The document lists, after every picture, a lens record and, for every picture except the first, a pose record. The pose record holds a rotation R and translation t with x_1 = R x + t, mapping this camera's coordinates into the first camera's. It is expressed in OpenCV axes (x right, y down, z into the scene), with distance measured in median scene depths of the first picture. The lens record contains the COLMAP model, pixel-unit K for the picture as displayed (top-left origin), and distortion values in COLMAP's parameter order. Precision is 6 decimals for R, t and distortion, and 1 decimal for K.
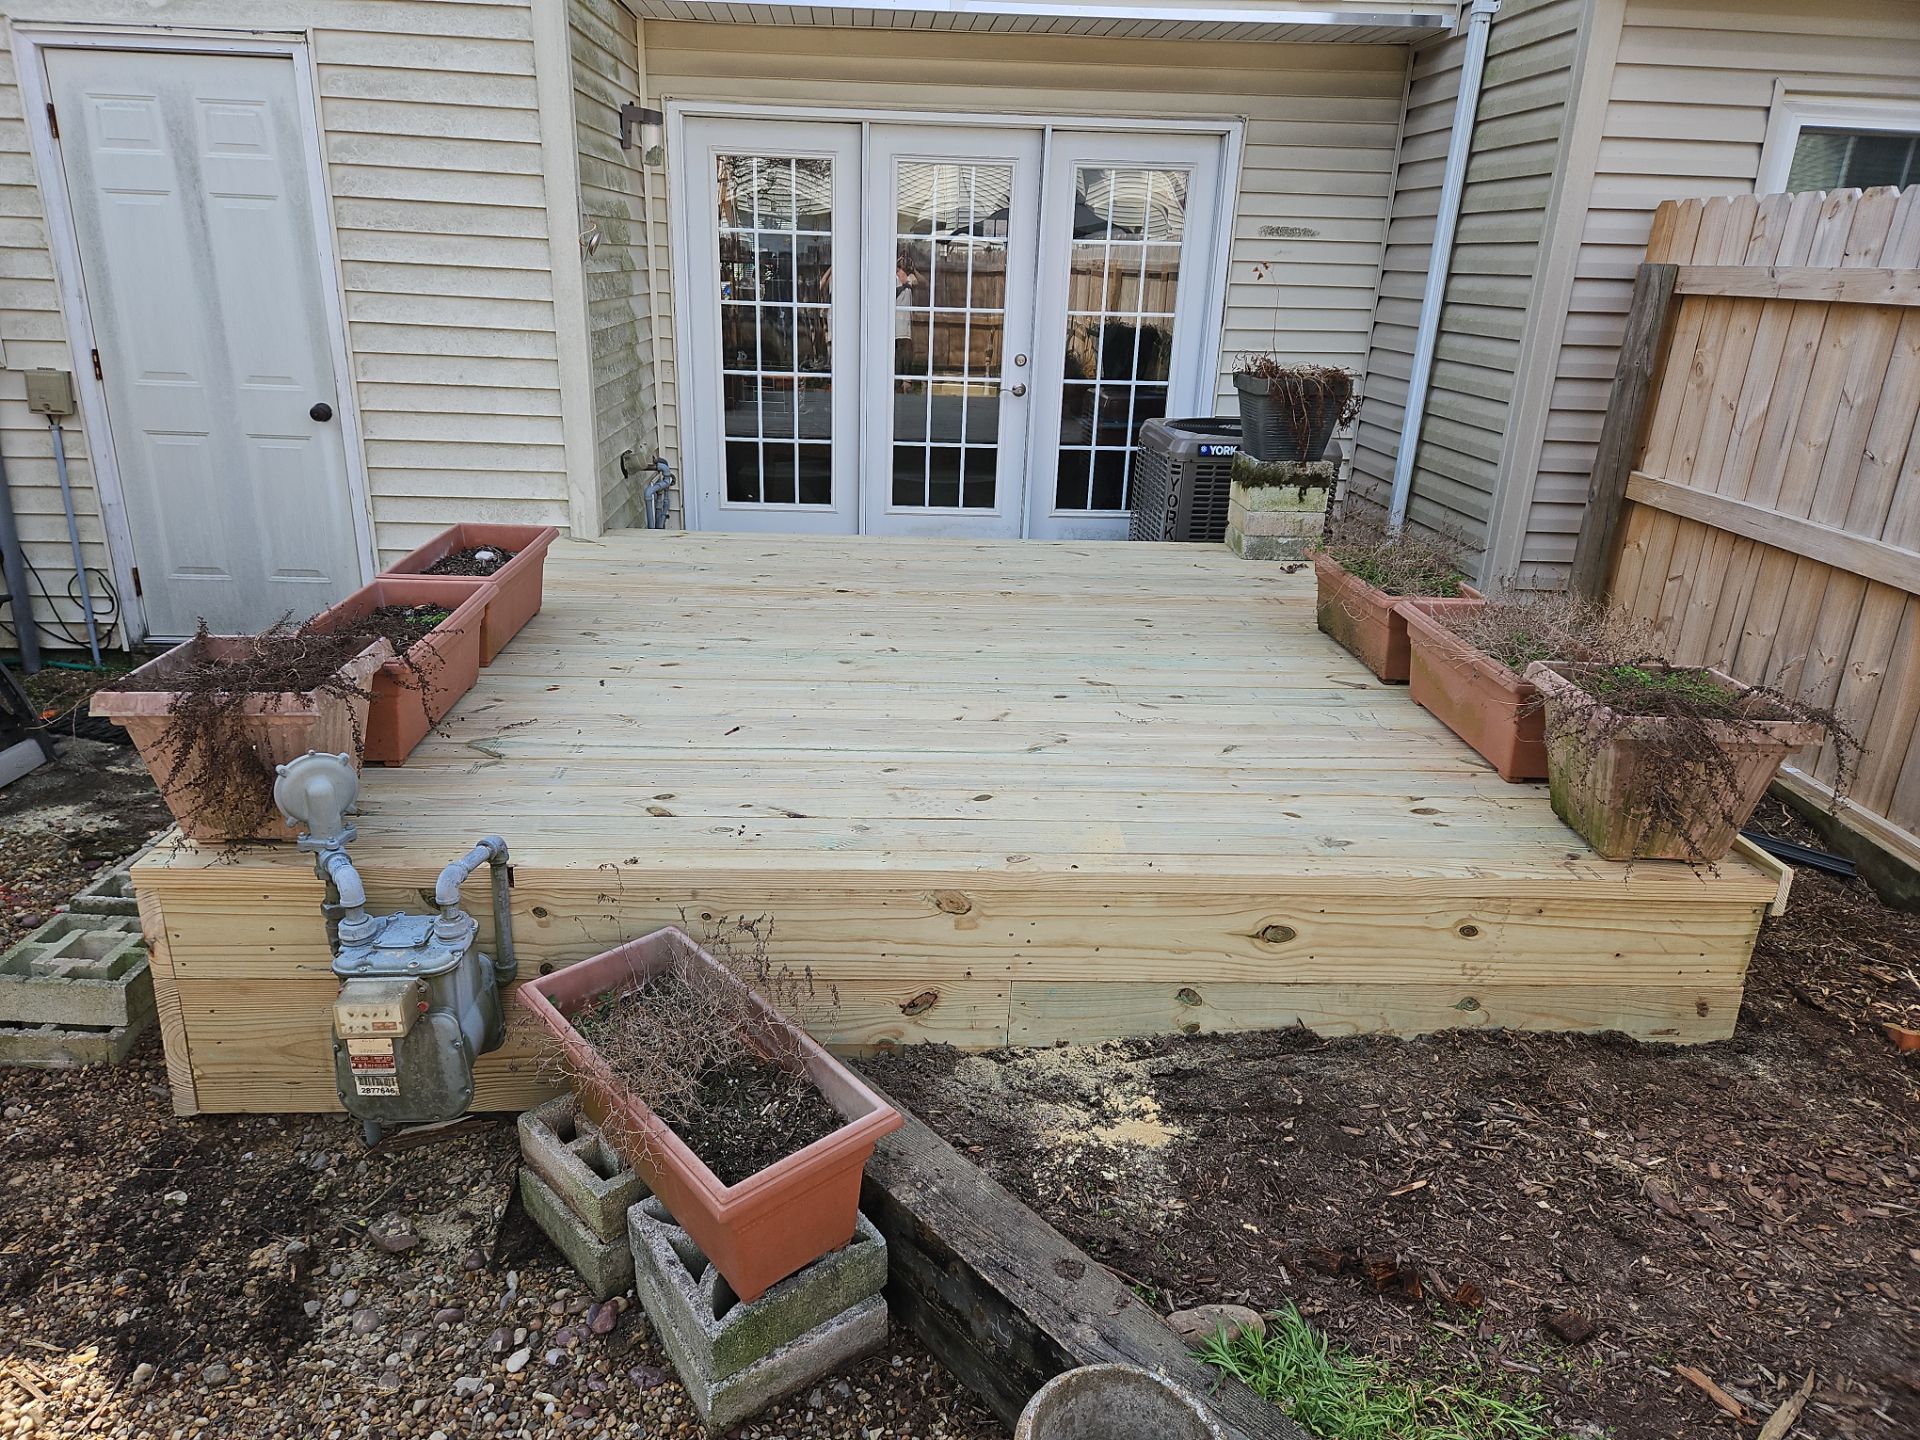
lens RADIAL K [[1282.5, 0, 933.3], [0, 1282.5, 716.1], [0, 0, 1]] dist [0.087723, -0.075936]
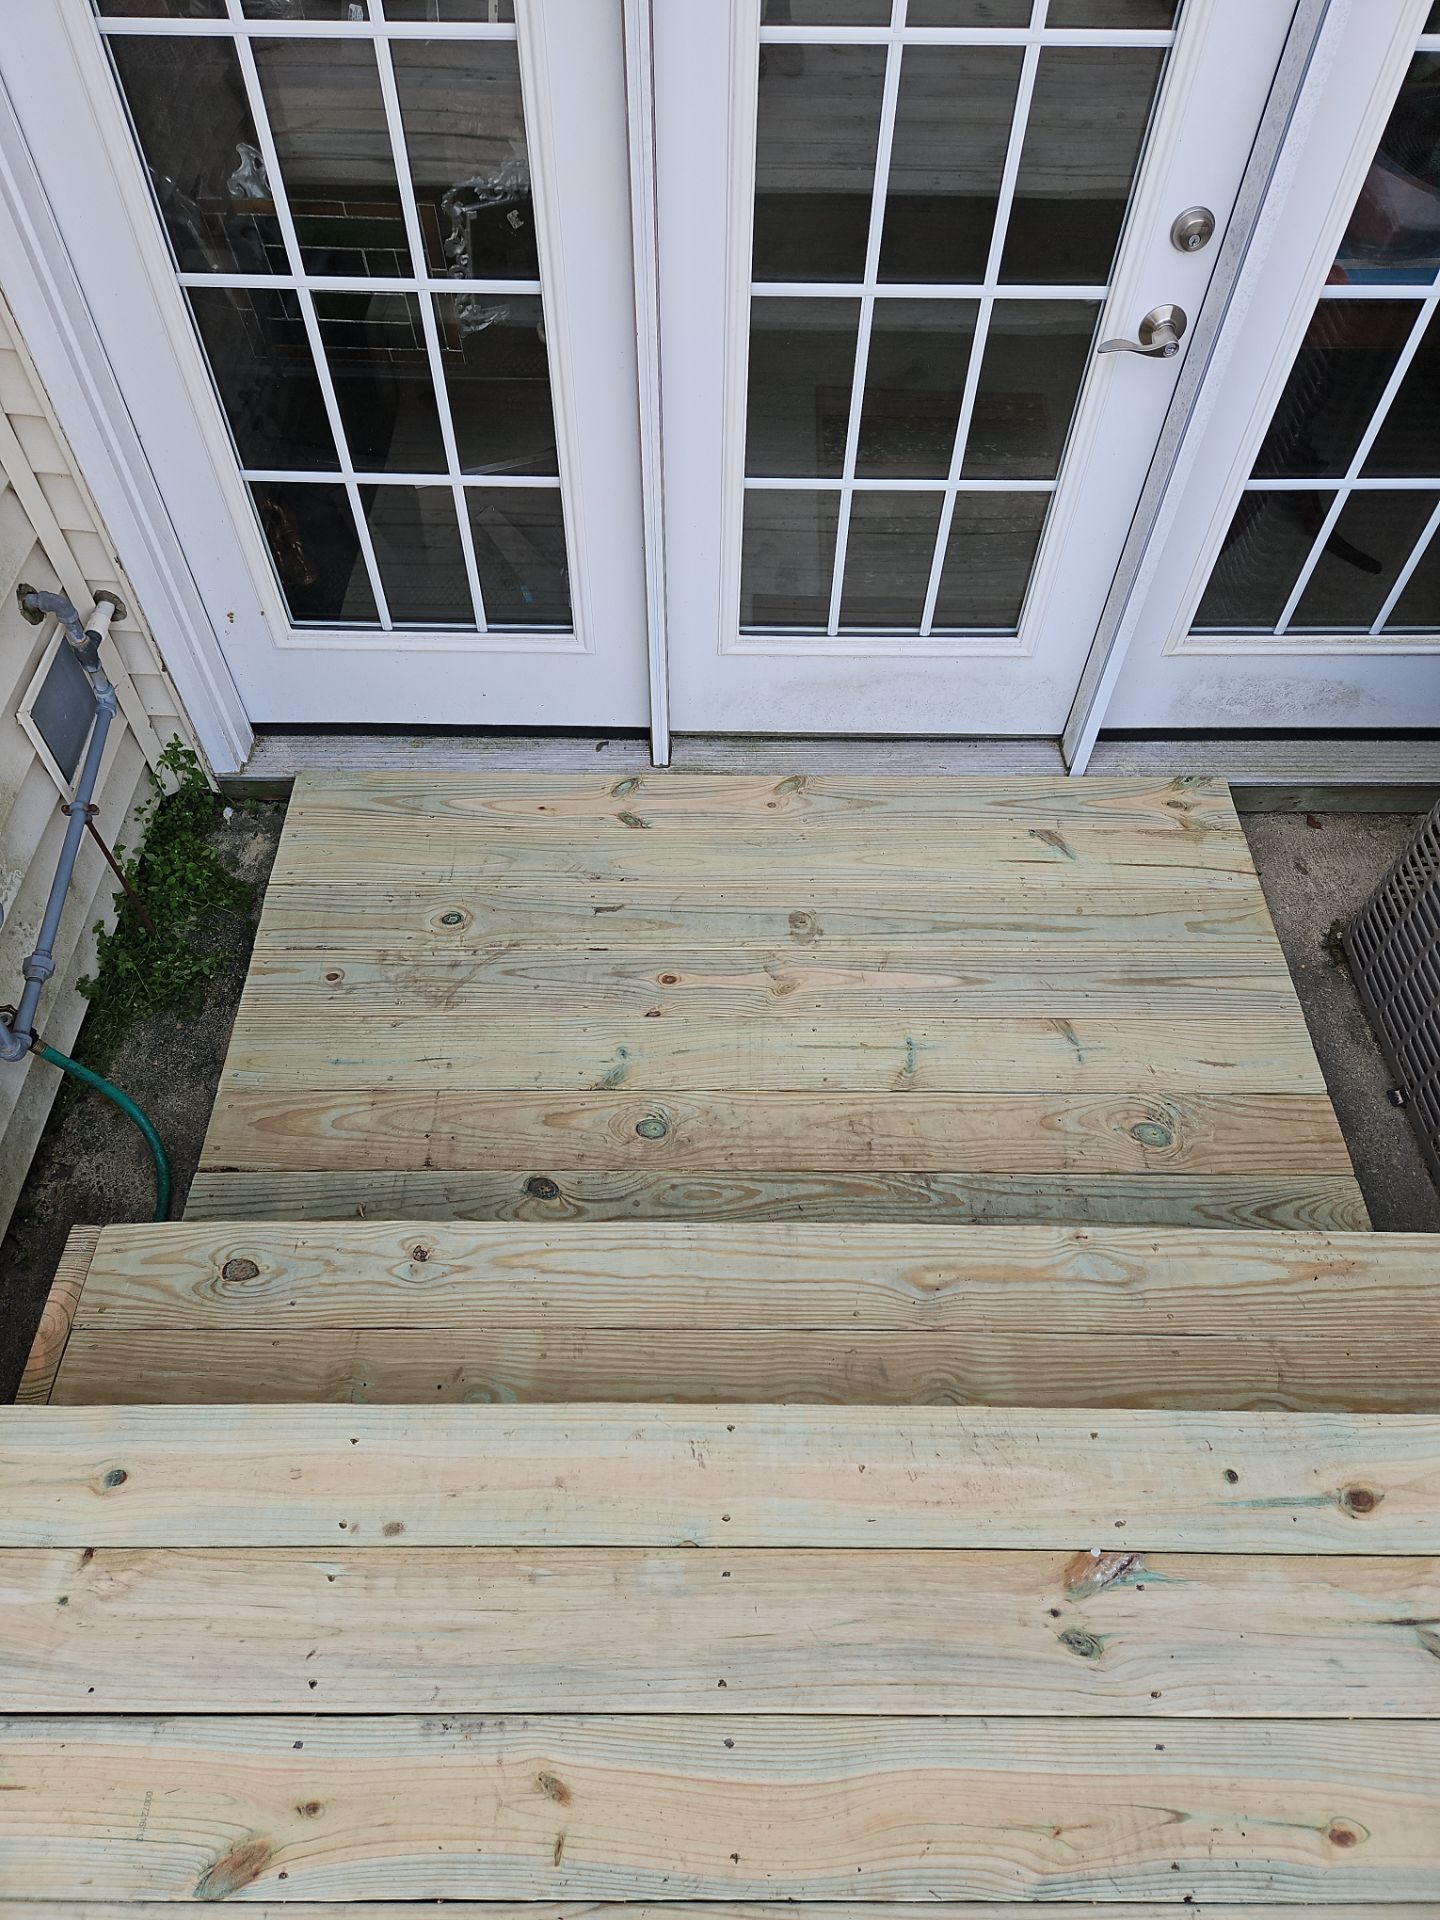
lens RADIAL K [[1282.5, 0, 722.4], [0, 1282.5, 946.8], [0, 0, 1]] dist [0.087723, -0.075936]
pose [[0.999476, 0.005875, -0.031817, -0.037885], [0.013627, 0.815478, 0.578628, -0.475519], [0.029345, -0.578759, 0.814971, 1.014251]]
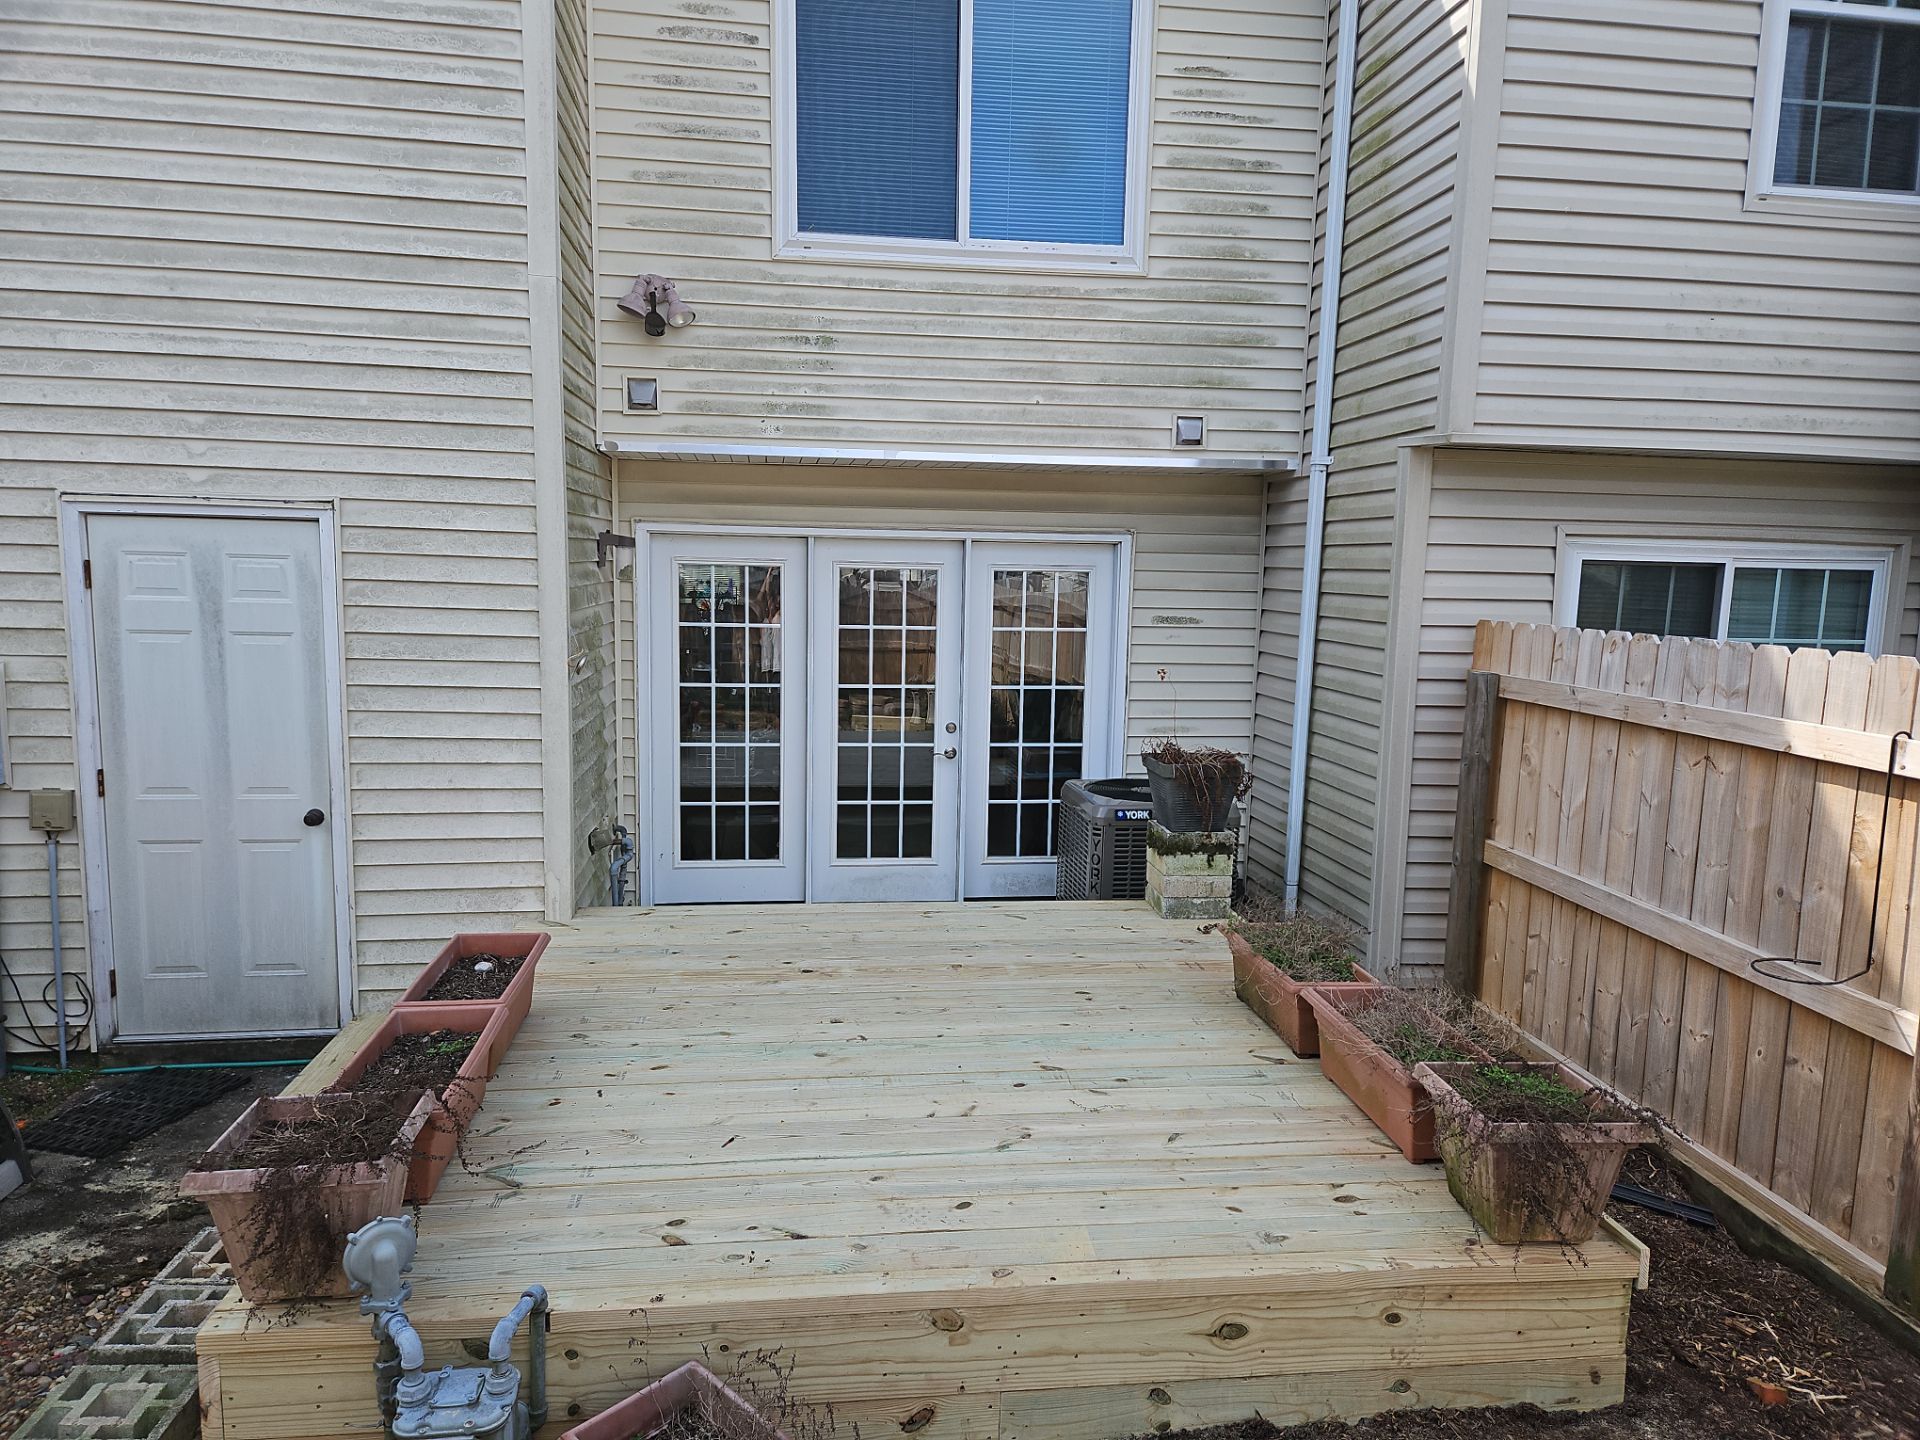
lens RADIAL K [[1282.5, 0, 952.9], [0, 1282.5, 722.7], [0, 0, 1]] dist [0.087723, -0.075936]
pose [[0.996228, -0.020562, 0.084303, -0.036254], [0.038033, 0.976698, -0.211220, -0.069114], [-0.077995, 0.213630, 0.973796, -0.120498]]
